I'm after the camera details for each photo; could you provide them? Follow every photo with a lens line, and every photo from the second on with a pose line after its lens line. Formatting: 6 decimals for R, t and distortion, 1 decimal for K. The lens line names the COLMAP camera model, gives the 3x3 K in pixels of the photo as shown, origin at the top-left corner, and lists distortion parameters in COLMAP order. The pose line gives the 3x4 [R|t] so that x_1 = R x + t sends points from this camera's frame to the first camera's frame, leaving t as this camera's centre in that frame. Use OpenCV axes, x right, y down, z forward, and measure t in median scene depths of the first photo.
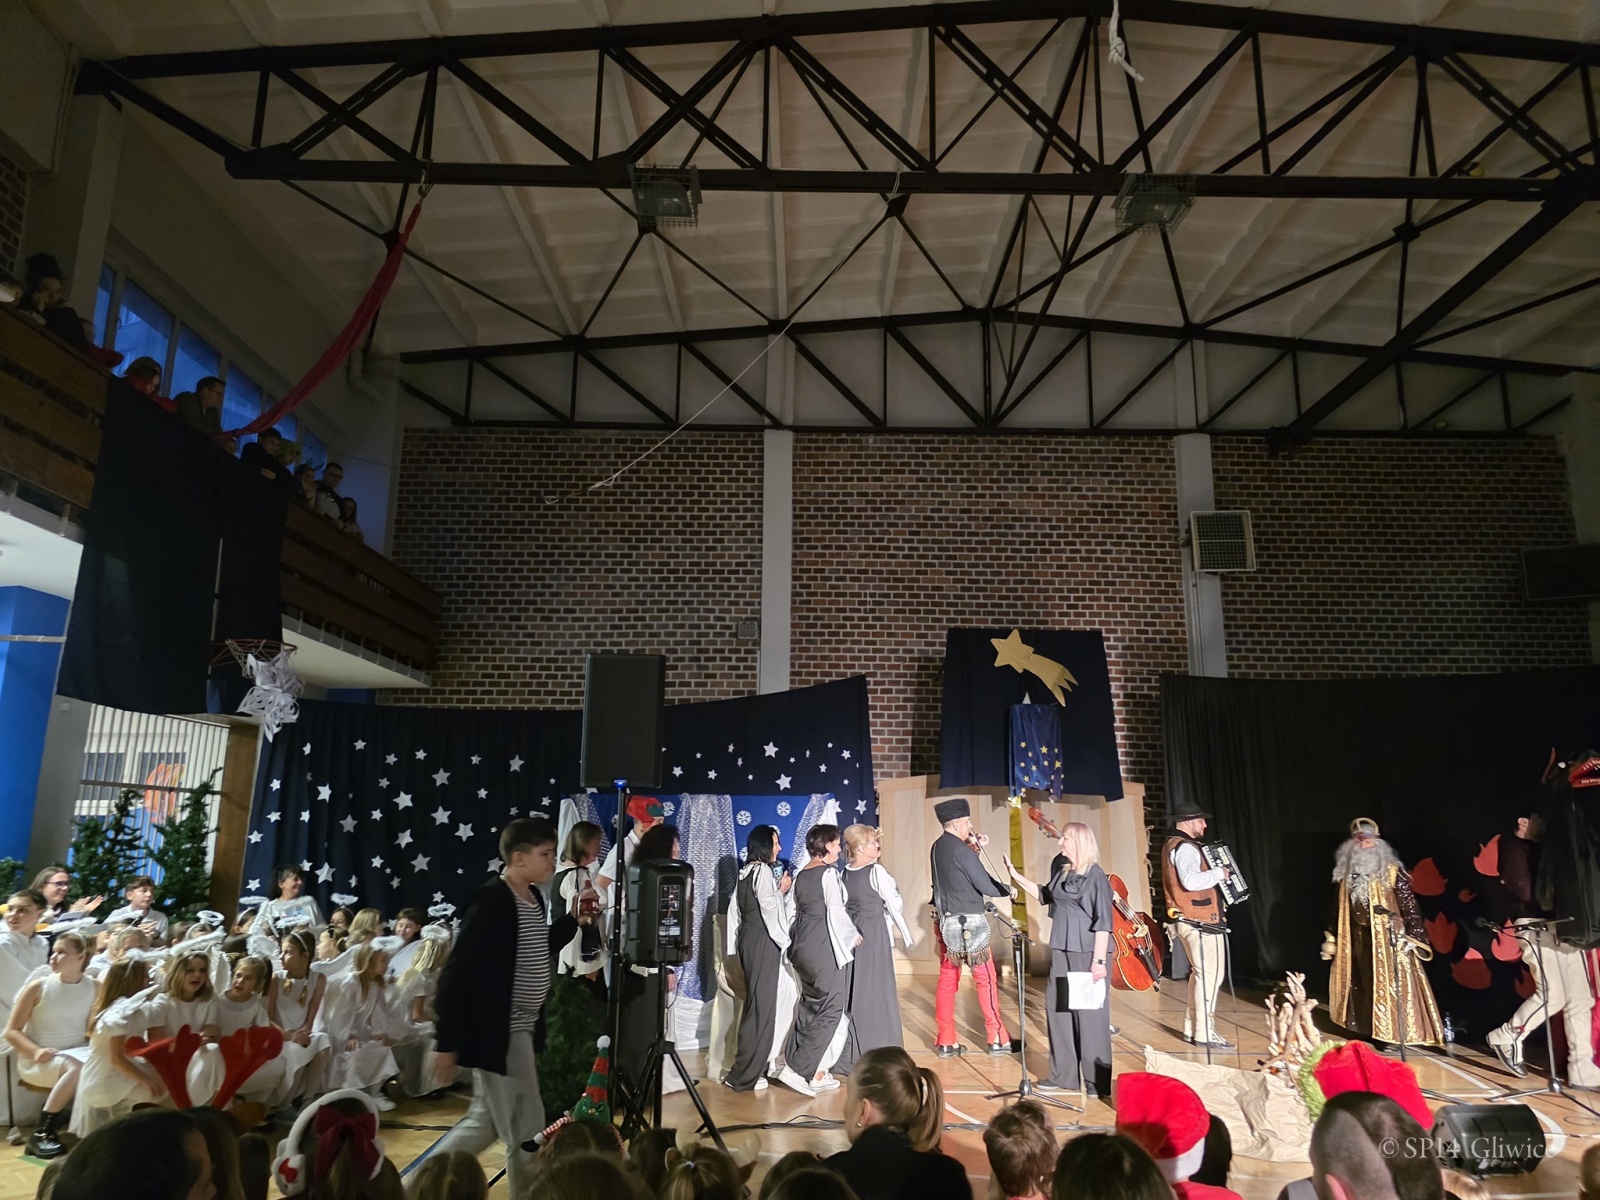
lens RADIAL K [[1080.2, 0, 813.9], [0, 1080.2, 605.6], [0, 0, 1]] dist [0.091889, -0.098201]
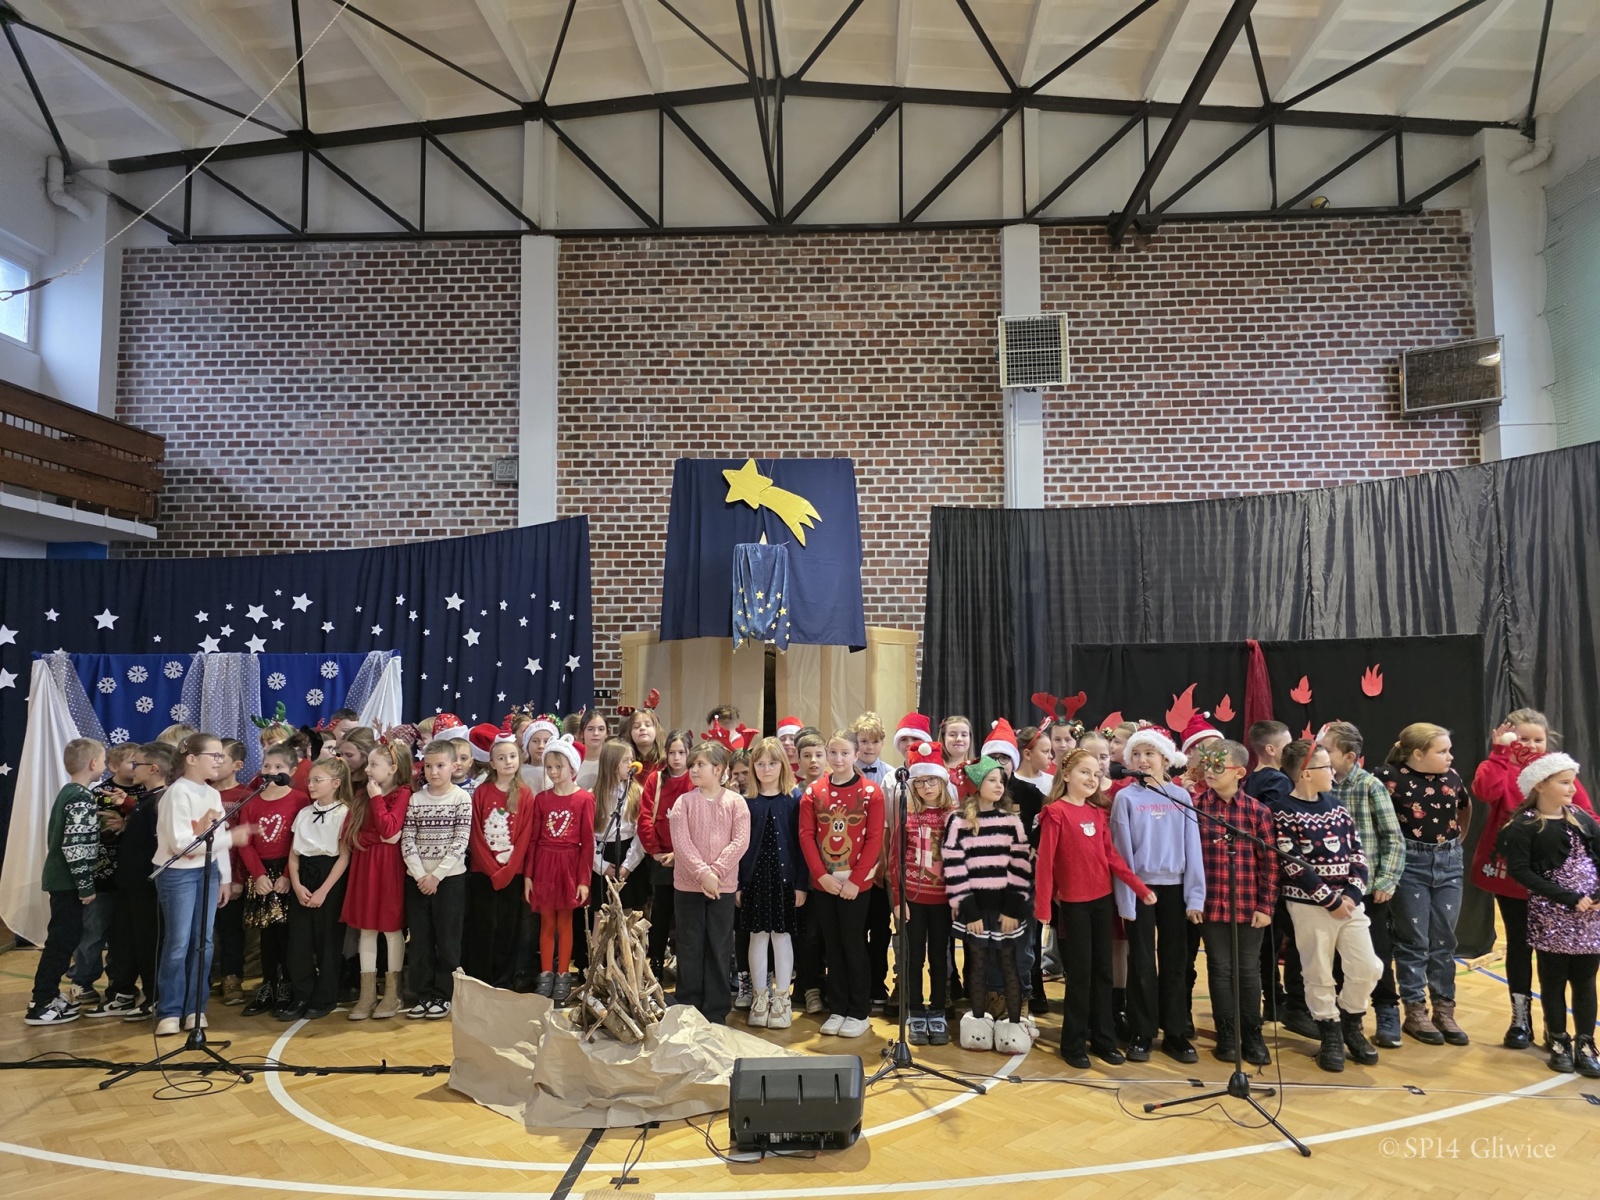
lens RADIAL K [[1080.2, 0, 825.6], [0, 1080.2, 601.3], [0, 0, 1]] dist [0.091889, -0.098201]
pose [[0.998060, -0.017836, -0.059646, 0.246907], [0.025228, 0.991763, 0.125581, 0.023247], [0.056915, -0.126842, 0.990289, 0.114279]]
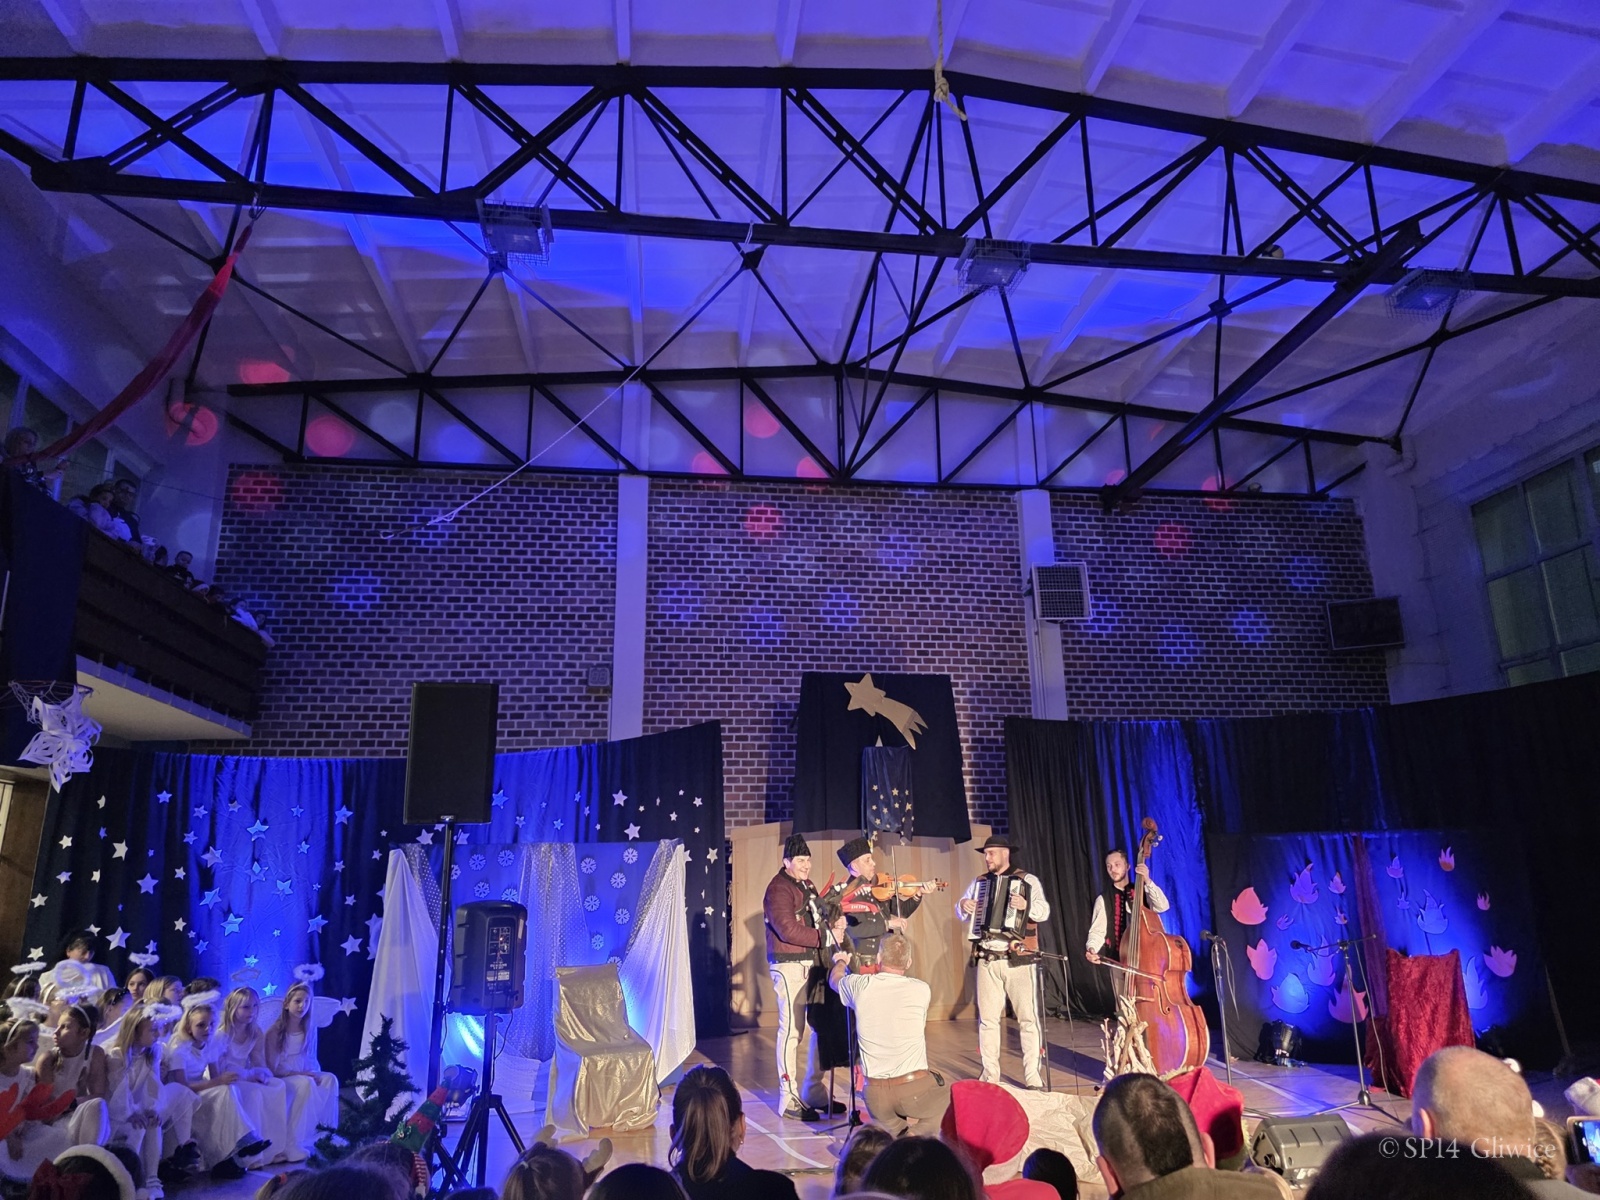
lens RADIAL K [[1080.2, 0, 819.1], [0, 1080.2, 598.7], [0, 0, 1]] dist [0.091889, -0.098201]
pose [[0.991128, 0.008791, 0.132622, 0.004989], [-0.001043, 0.998294, -0.058383, 0.009187], [-0.132909, 0.057726, 0.989446, 0.000902]]
